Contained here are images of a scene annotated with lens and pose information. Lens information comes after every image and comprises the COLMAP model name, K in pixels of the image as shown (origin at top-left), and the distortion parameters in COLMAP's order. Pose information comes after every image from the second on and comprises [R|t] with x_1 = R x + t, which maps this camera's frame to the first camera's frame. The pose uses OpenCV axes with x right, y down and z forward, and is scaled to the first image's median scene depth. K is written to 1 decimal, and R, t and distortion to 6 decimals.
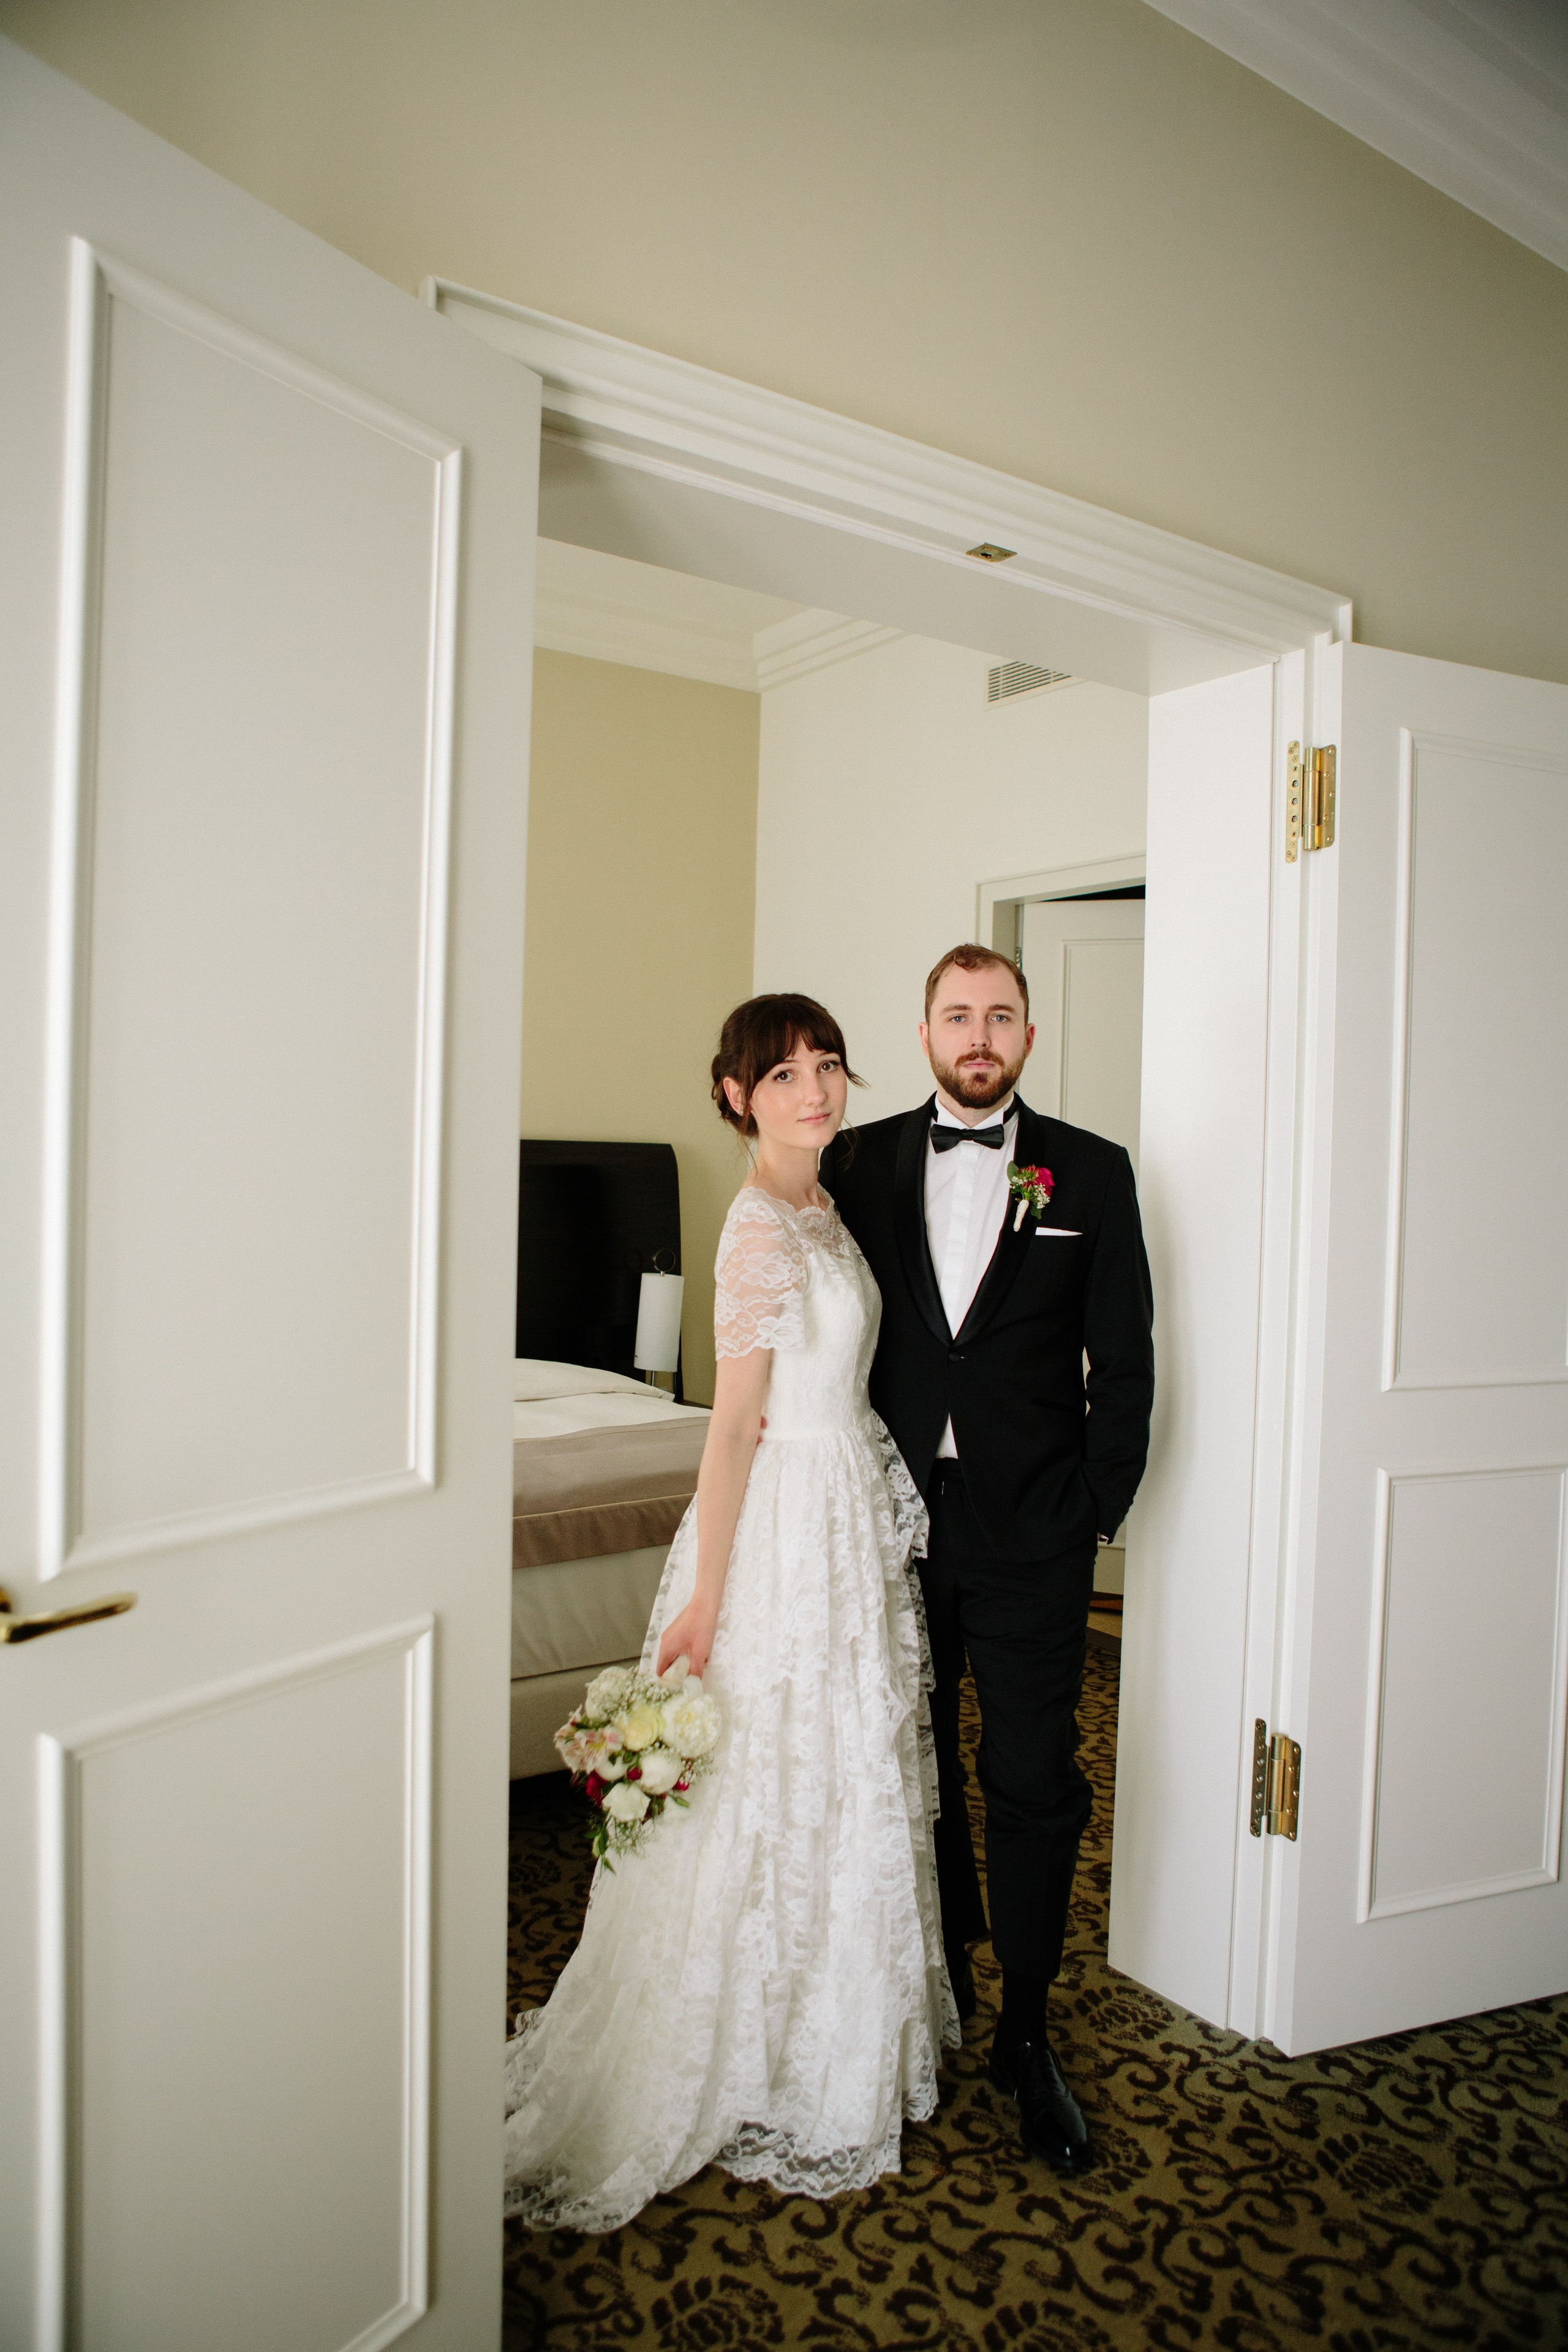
lens RADIAL K [[1586.8, 0, 784.0], [0, 1586.8, 1176.0], [0, 0, 1]] dist [-0.110116, 0.062099]
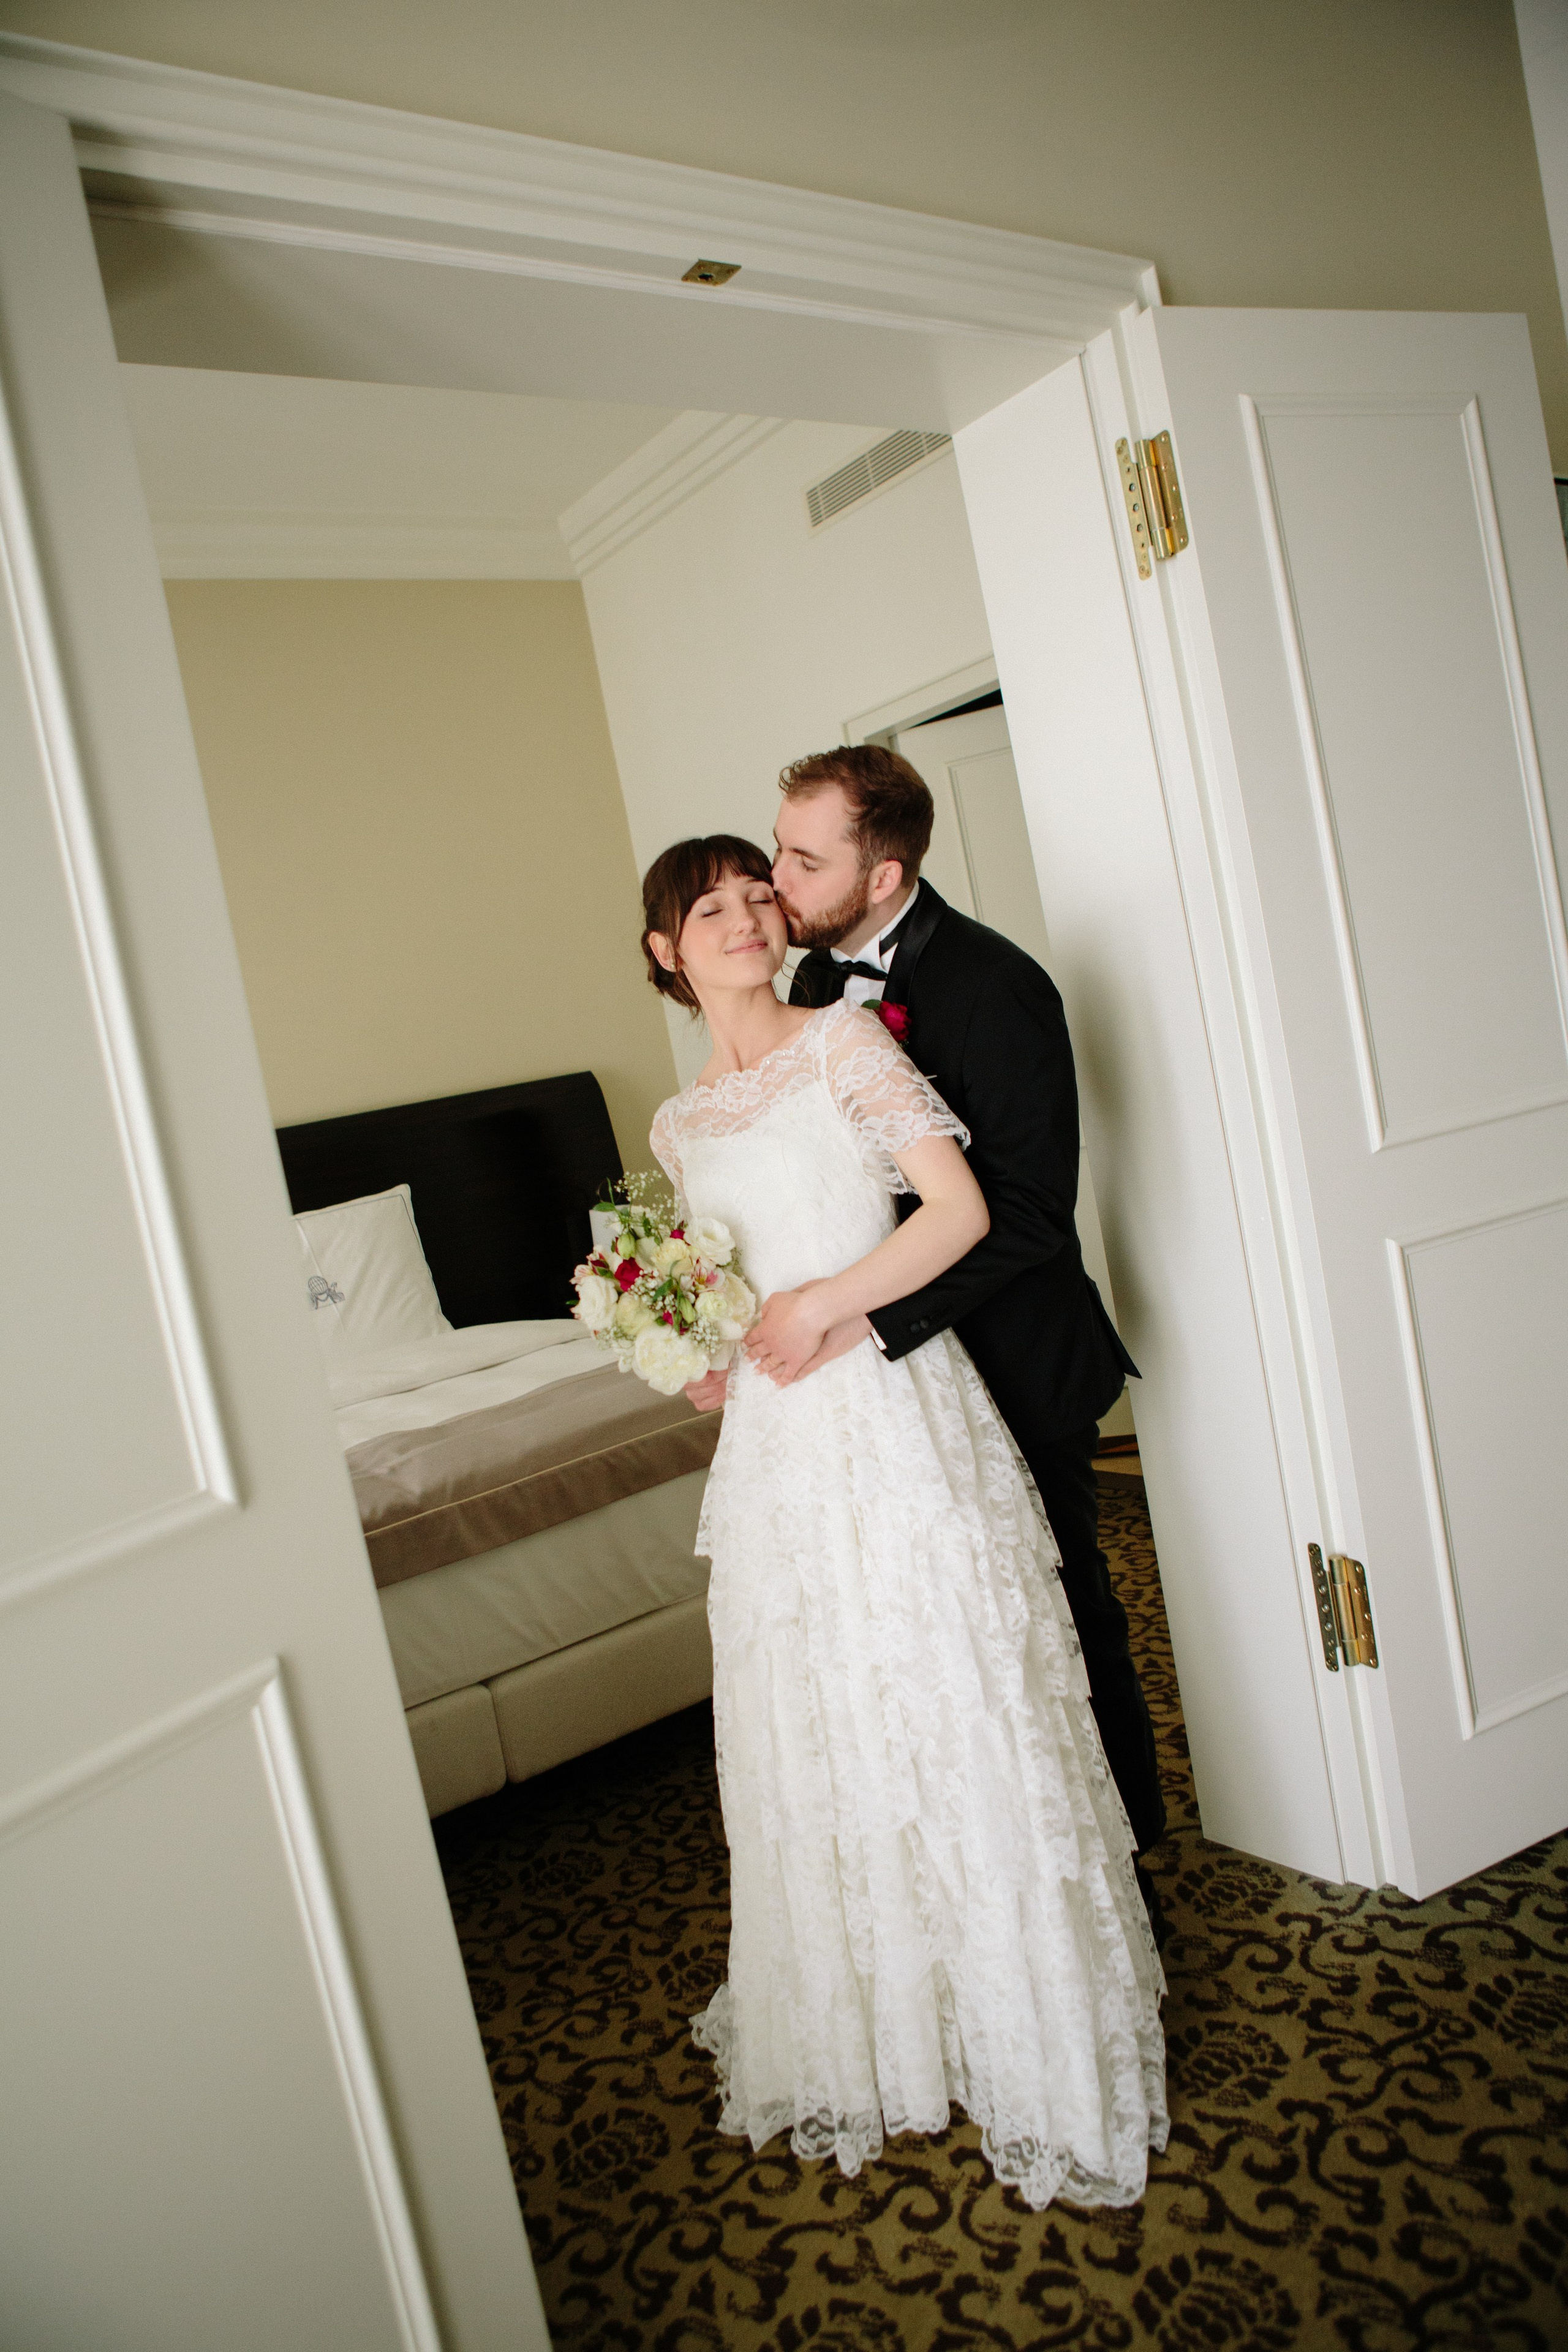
lens RADIAL K [[1586.8, 0, 784.0], [0, 1586.8, 1176.0], [0, 0, 1]] dist [-0.110116, 0.062099]
pose [[0.976338, -0.216196, 0.004867, 0.056915], [0.215597, 0.974888, 0.055777, 0.032504], [-0.016803, -0.053408, 0.998431, 0.136127]]
